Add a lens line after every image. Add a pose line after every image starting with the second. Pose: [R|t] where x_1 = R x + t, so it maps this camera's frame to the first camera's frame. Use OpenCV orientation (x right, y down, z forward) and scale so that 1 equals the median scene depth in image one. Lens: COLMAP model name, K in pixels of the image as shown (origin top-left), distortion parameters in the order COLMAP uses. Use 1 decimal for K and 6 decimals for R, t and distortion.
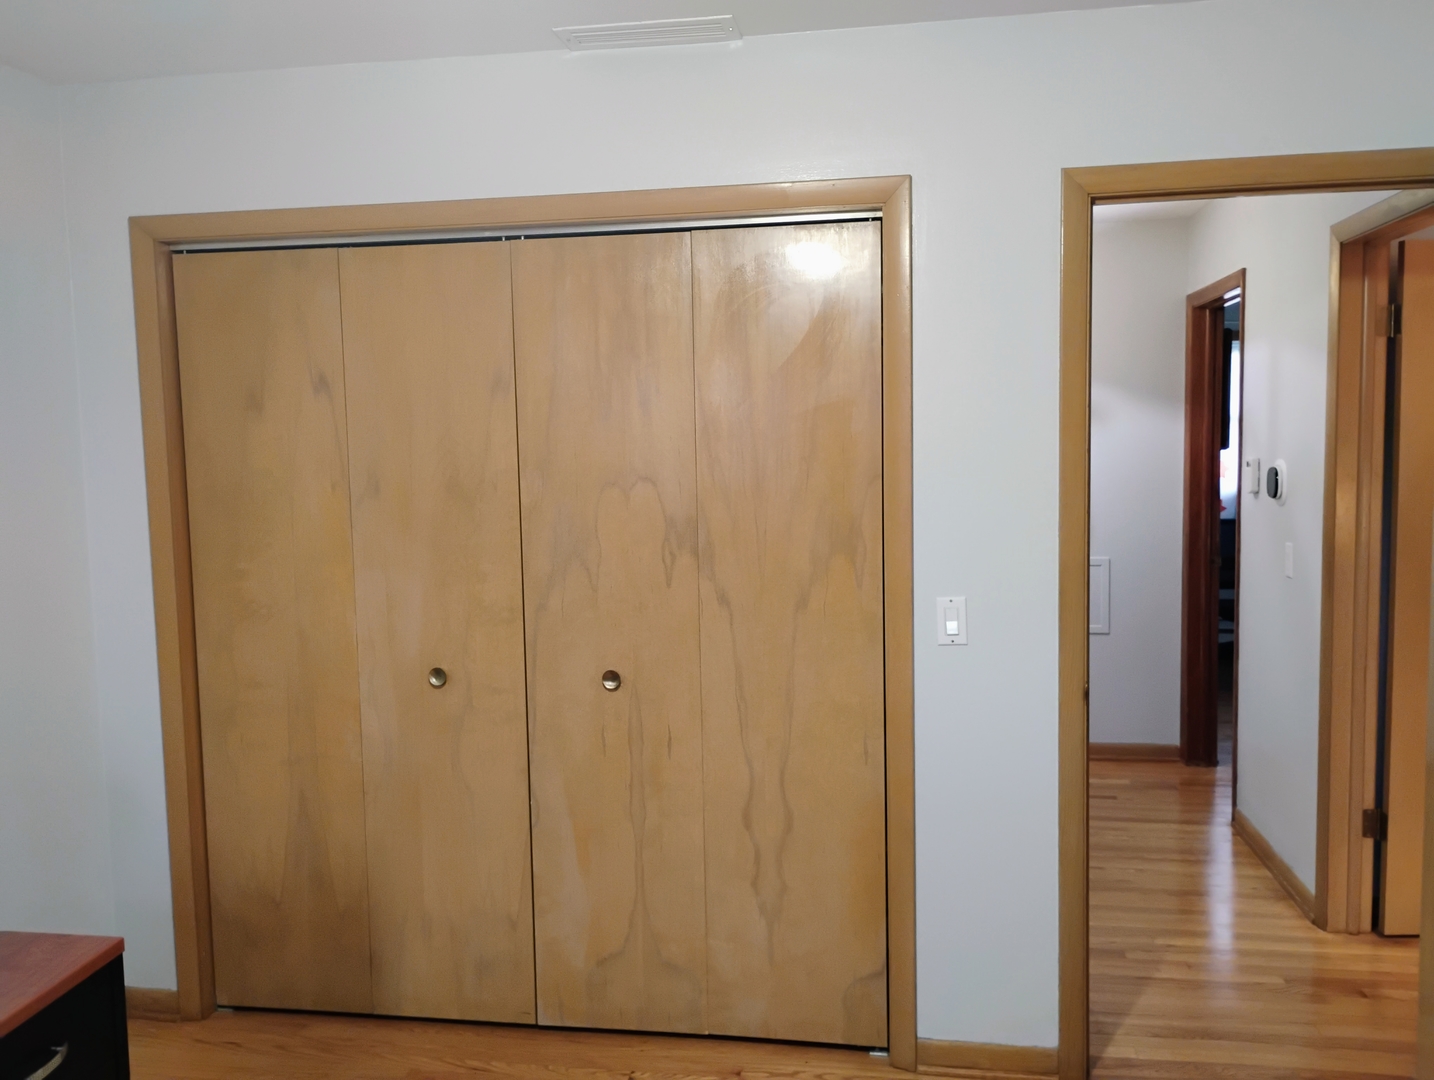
lens RADIAL K [[1179.0, 0, 698.2], [0, 1179.0, 539.7], [0, 0, 1]] dist [0.064396, -0.085827]
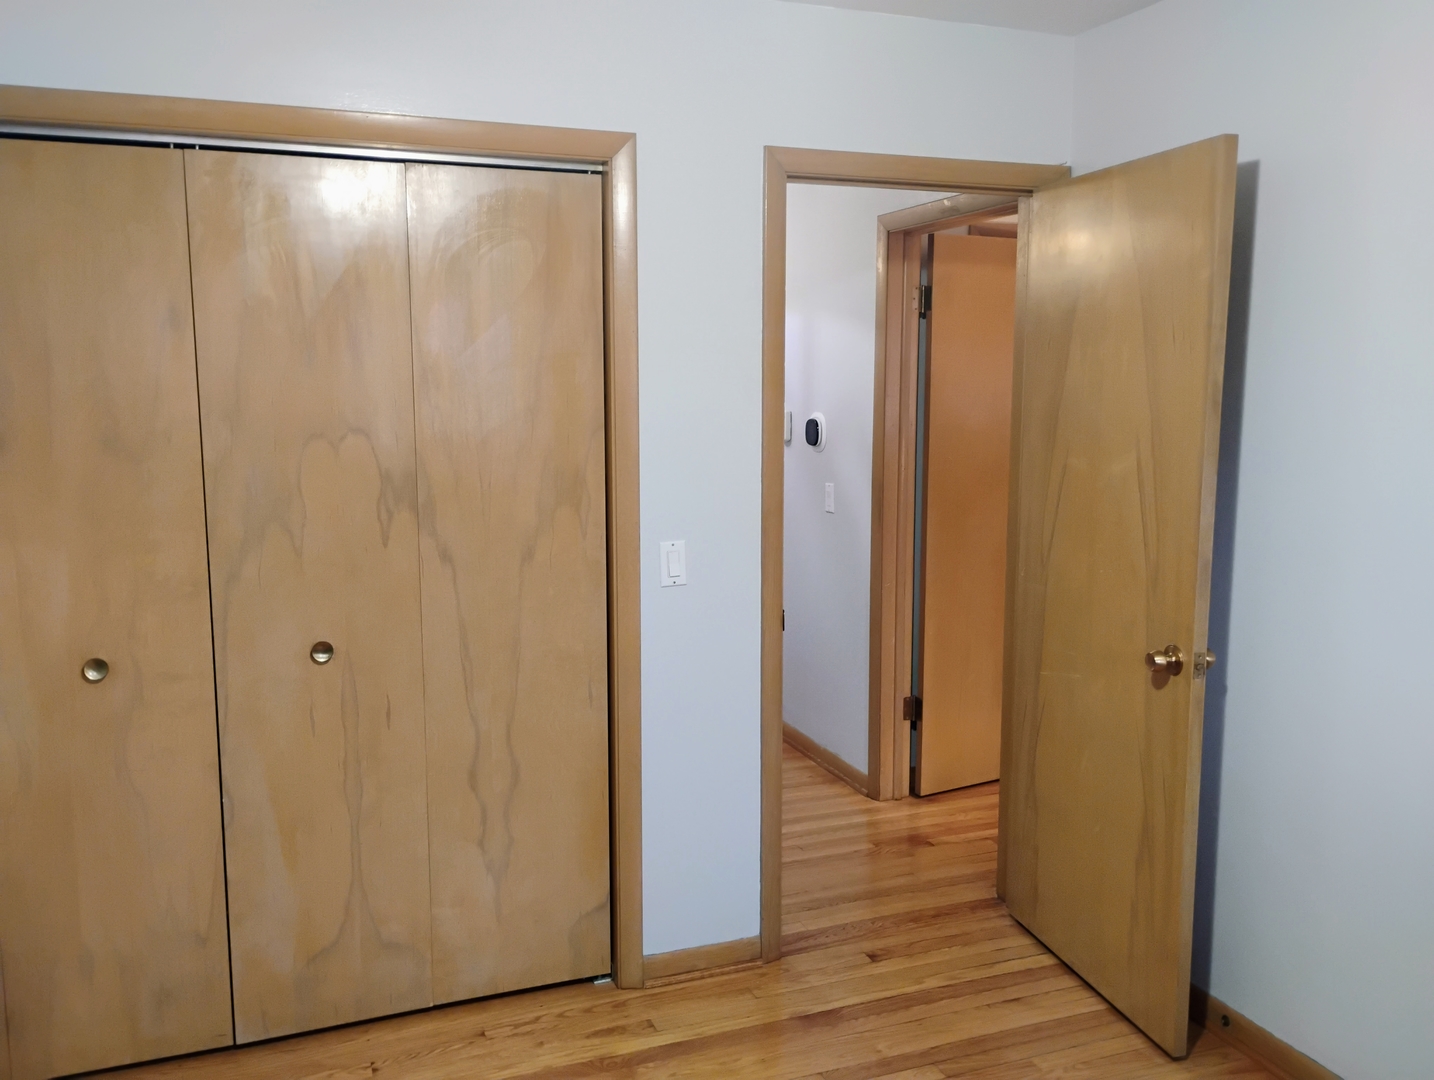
lens RADIAL K [[1179.0, 0, 698.2], [0, 1179.0, 539.7], [0, 0, 1]] dist [0.064396, -0.085827]
pose [[0.864763, -0.050174, 0.499668, -0.273360], [0.029847, 0.998372, 0.048595, -0.003340], [-0.501293, -0.027110, 0.864853, 0.065264]]
